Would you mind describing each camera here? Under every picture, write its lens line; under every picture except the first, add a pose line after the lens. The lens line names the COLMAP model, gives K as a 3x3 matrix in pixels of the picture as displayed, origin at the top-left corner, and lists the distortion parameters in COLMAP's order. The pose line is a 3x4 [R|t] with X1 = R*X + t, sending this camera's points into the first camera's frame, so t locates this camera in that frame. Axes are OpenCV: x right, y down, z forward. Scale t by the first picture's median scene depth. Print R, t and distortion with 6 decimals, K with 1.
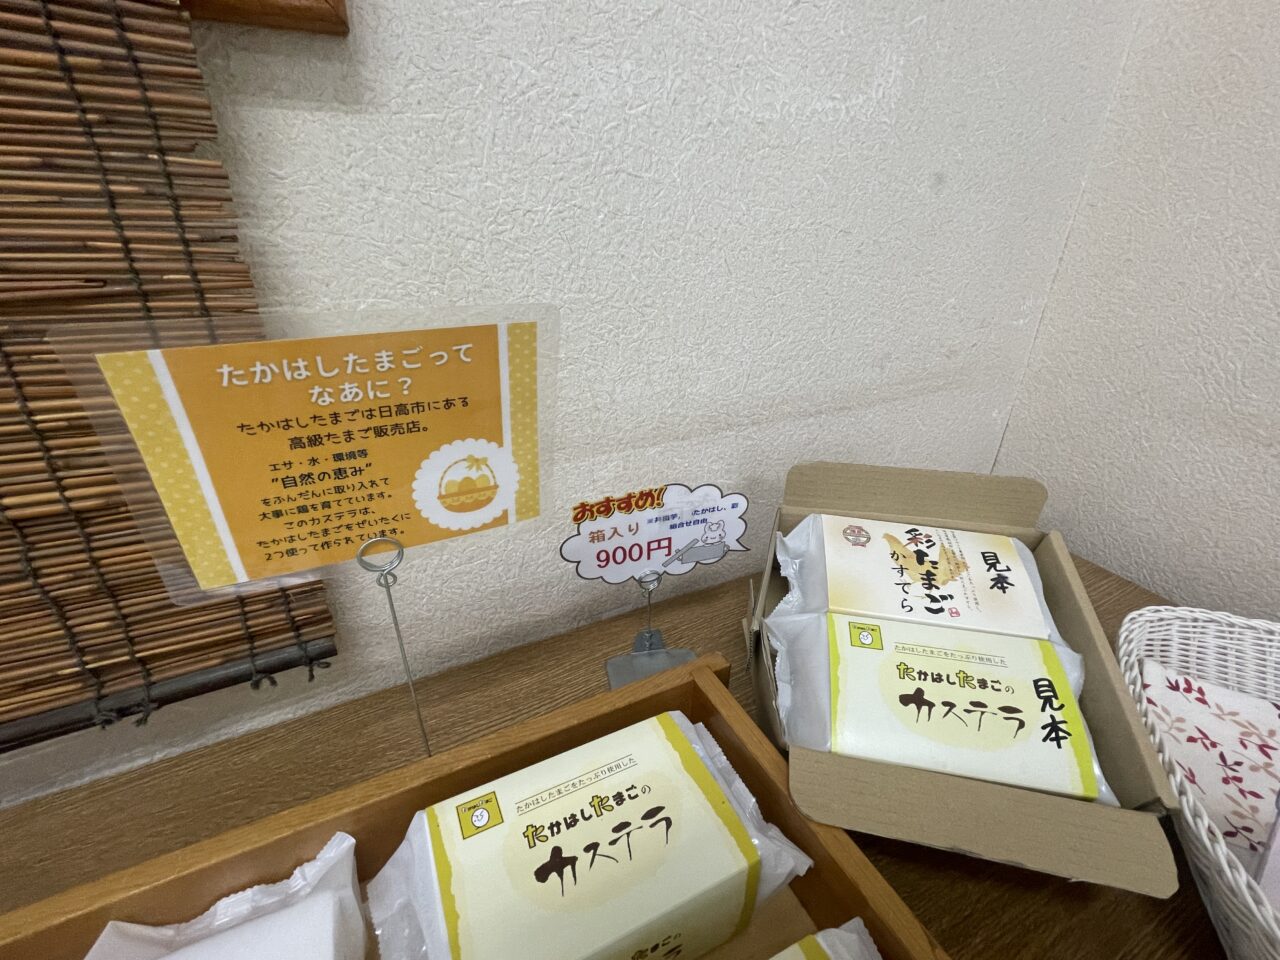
lens RADIAL K [[582.8, 0, 652.6], [0, 582.8, 479.2], [0, 0, 1]] dist [0.000018, -0.000861]
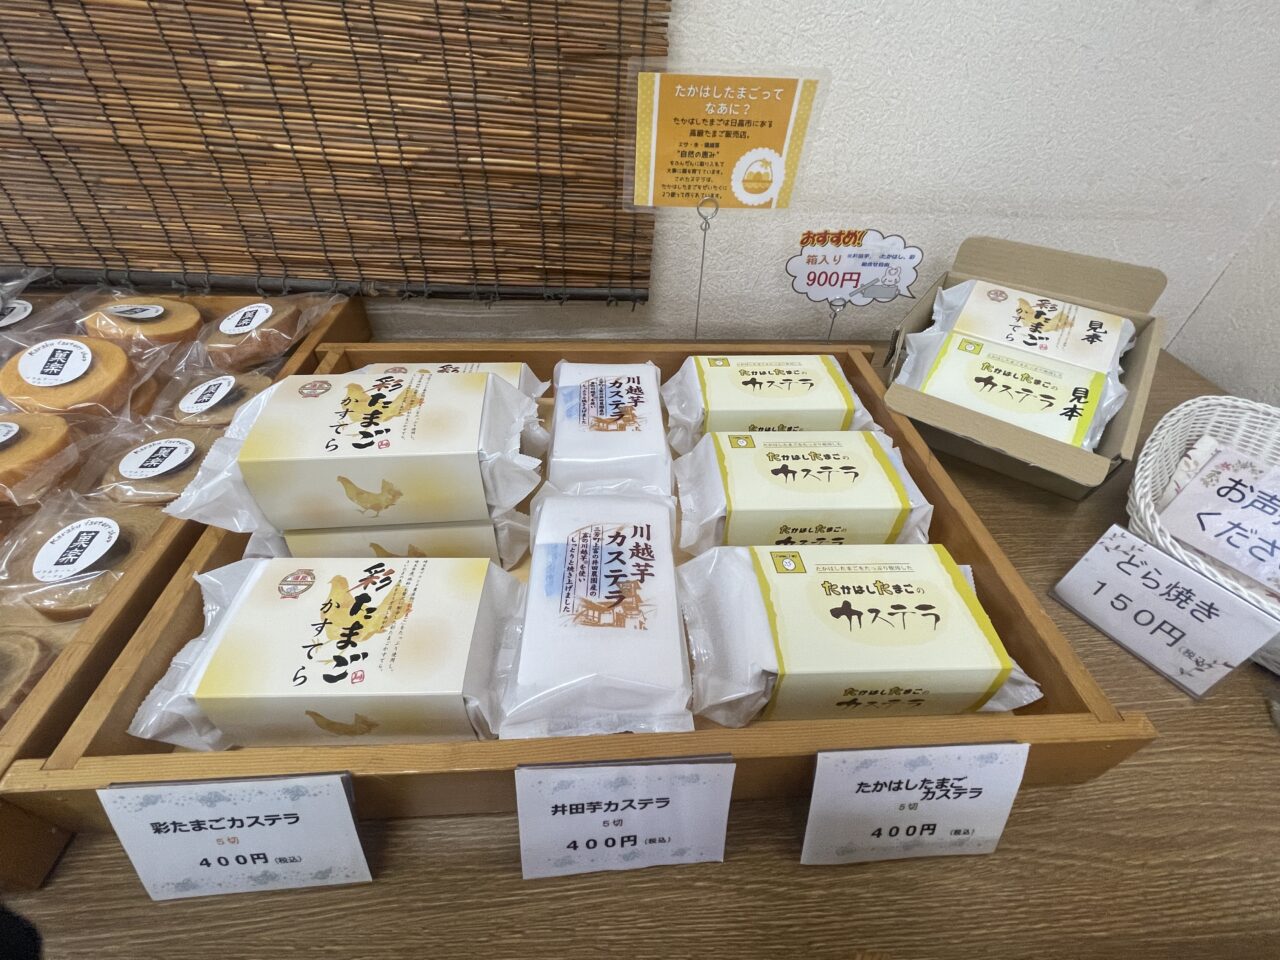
lens RADIAL K [[567.9, 0, 646.8], [0, 567.9, 477.9], [0, 0, 1]] dist [-0.002231, -0.000825]
pose [[0.912790, 0.280303, -0.297059, 0.122949], [-0.199335, 0.940555, 0.274993, 0.336587], [0.356482, -0.191797, 0.914404, -0.694619]]
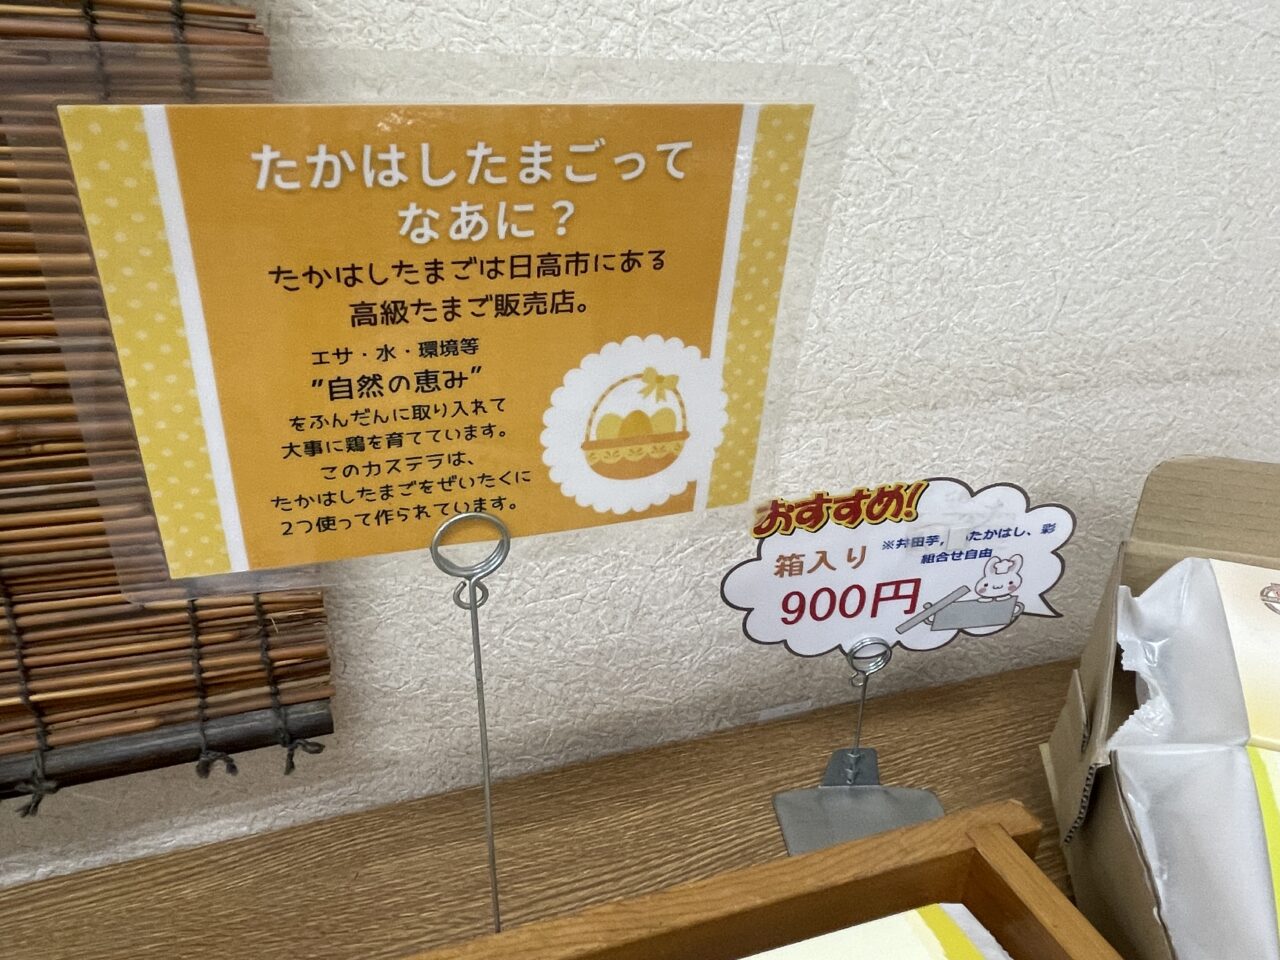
lens RADIAL K [[933.1, 0, 626.2], [0, 933.1, 480.6], [0, 0, 1]] dist [0.003224, -0.005438]
pose [[0.987999, 0.062019, -0.141462, -0.135783], [-0.066373, 0.997449, -0.026266, 0.054729], [0.139472, 0.035340, 0.989595, 0.107073]]
